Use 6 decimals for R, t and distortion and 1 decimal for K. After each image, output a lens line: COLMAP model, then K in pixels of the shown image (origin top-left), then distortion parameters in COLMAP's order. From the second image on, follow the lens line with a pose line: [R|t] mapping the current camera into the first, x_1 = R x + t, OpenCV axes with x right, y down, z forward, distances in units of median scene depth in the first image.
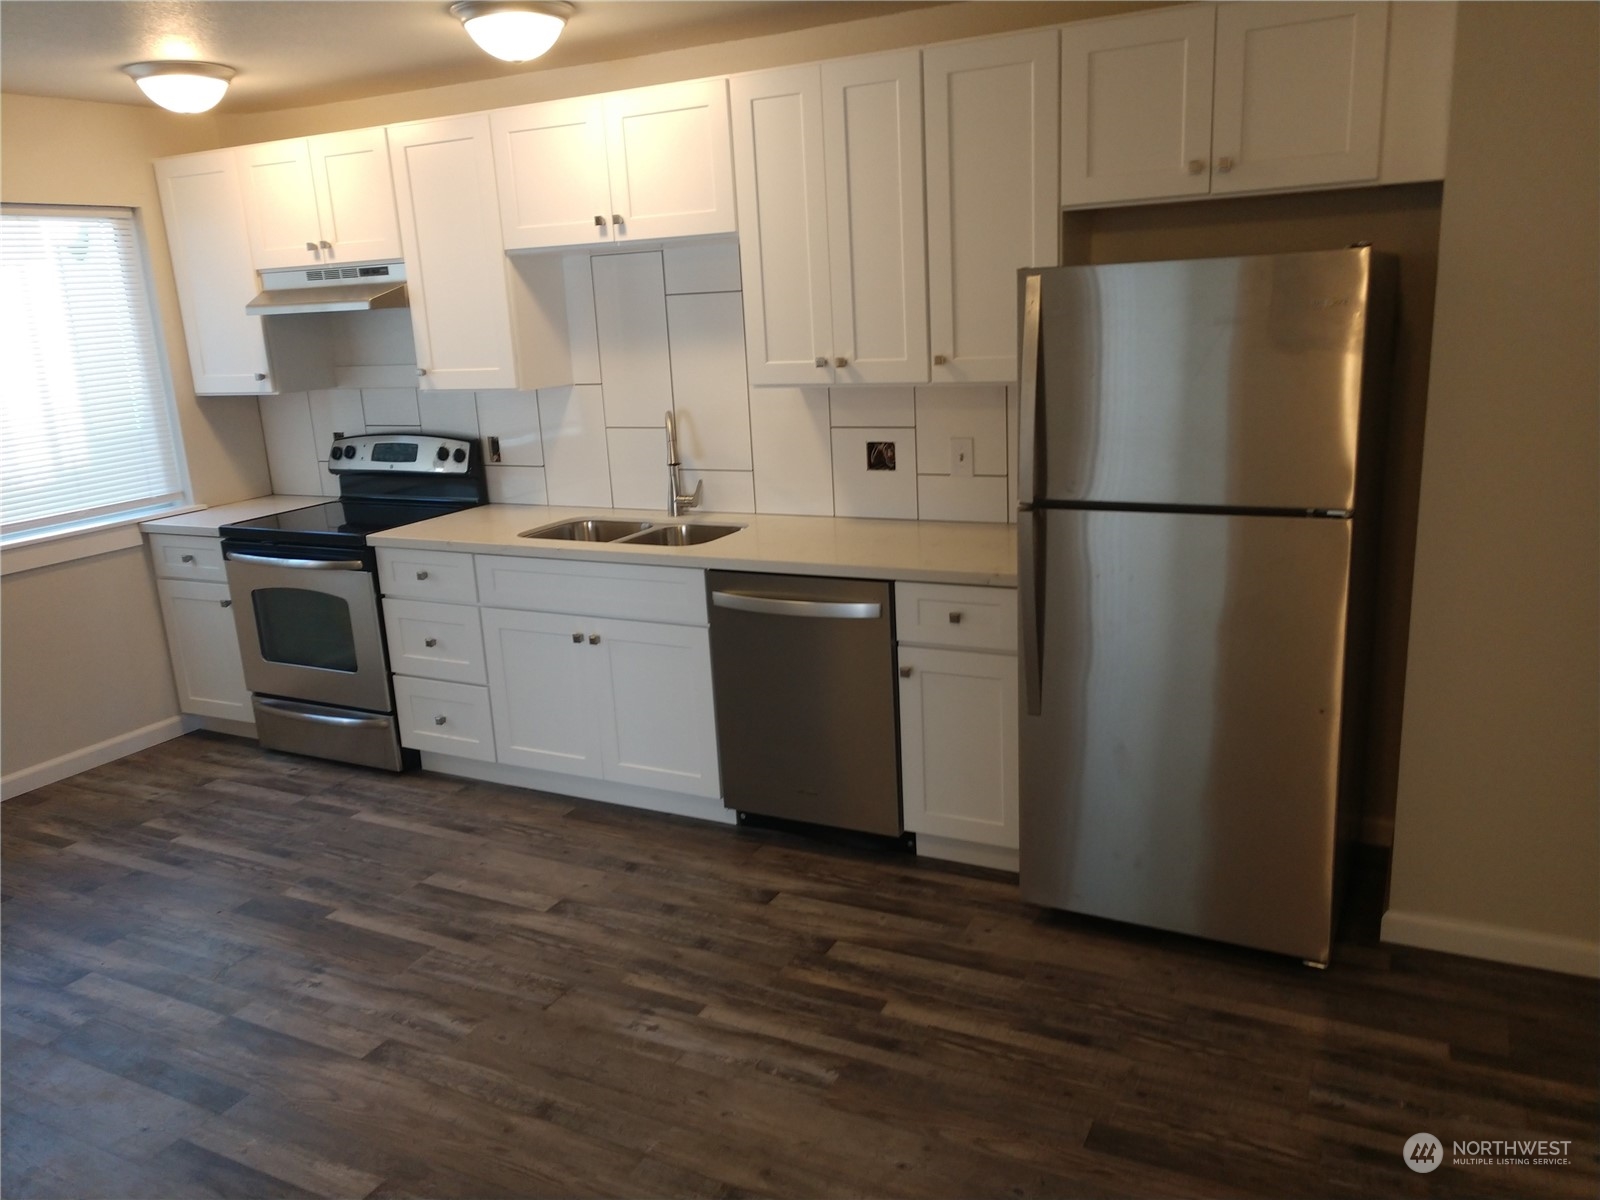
lens RADIAL K [[1237.9, 0, 804.4], [0, 1237.9, 600.5], [0, 0, 1]] dist [0.023968, 0.002498]
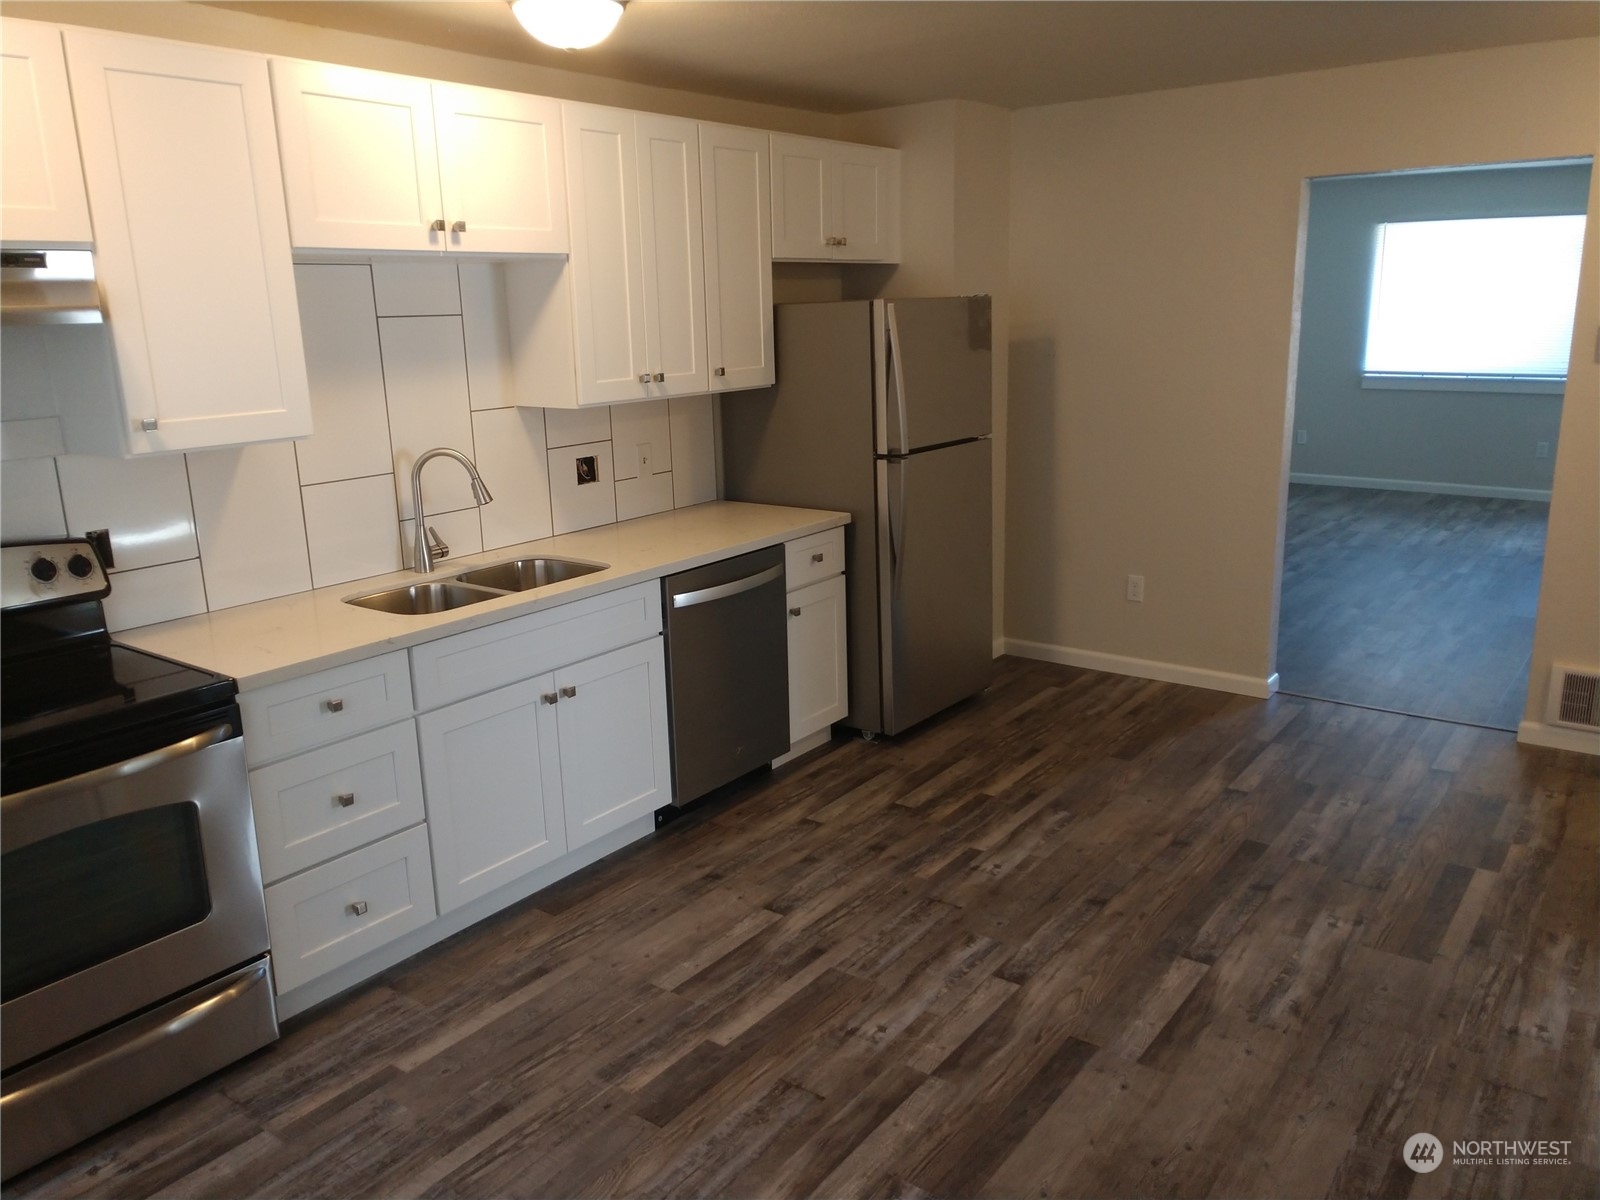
lens RADIAL K [[1237.9, 0, 804.4], [0, 1237.9, 600.5], [0, 0, 1]] dist [0.023968, 0.002498]
pose [[0.150772, -0.185348, 0.971038, -1.115295], [0.258160, 0.955563, 0.142310, -0.128254], [-0.954265, 0.229227, 0.191922, 0.724623]]
